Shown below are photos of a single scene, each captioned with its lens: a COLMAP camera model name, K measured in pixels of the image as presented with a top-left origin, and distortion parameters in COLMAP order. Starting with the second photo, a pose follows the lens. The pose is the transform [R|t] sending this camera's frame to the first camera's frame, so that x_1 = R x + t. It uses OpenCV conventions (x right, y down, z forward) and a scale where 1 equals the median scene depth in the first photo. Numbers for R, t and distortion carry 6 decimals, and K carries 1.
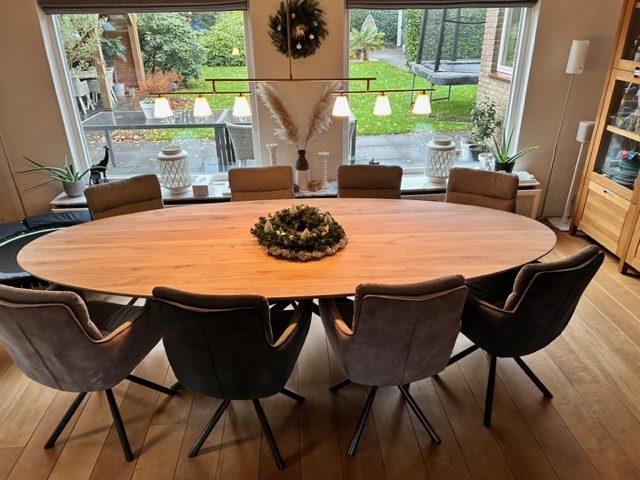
lens RADIAL K [[484.5, 0, 321.8], [0, 484.5, 246.2], [0, 0, 1]] dist [0.054245, -0.038467]
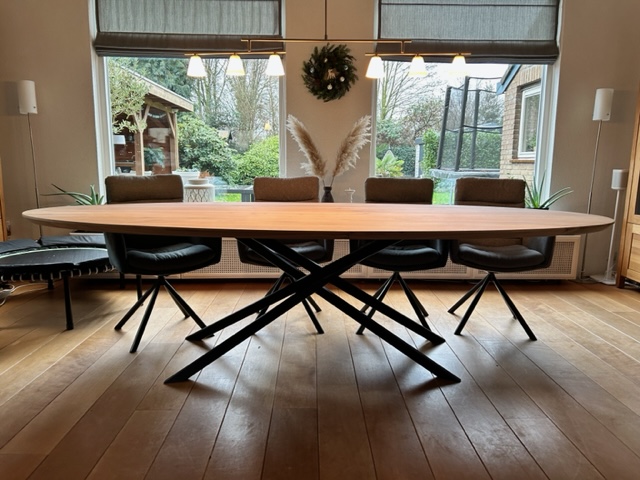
lens RADIAL K [[484.5, 0, 322.2], [0, 484.5, 238.9], [0, 0, 1]] dist [0.054245, -0.038467]
pose [[0.998640, 0.031933, -0.041206, -0.009035], [-0.042422, 0.957196, -0.286316, 0.193592], [0.030299, 0.287674, 0.957249, 0.088479]]
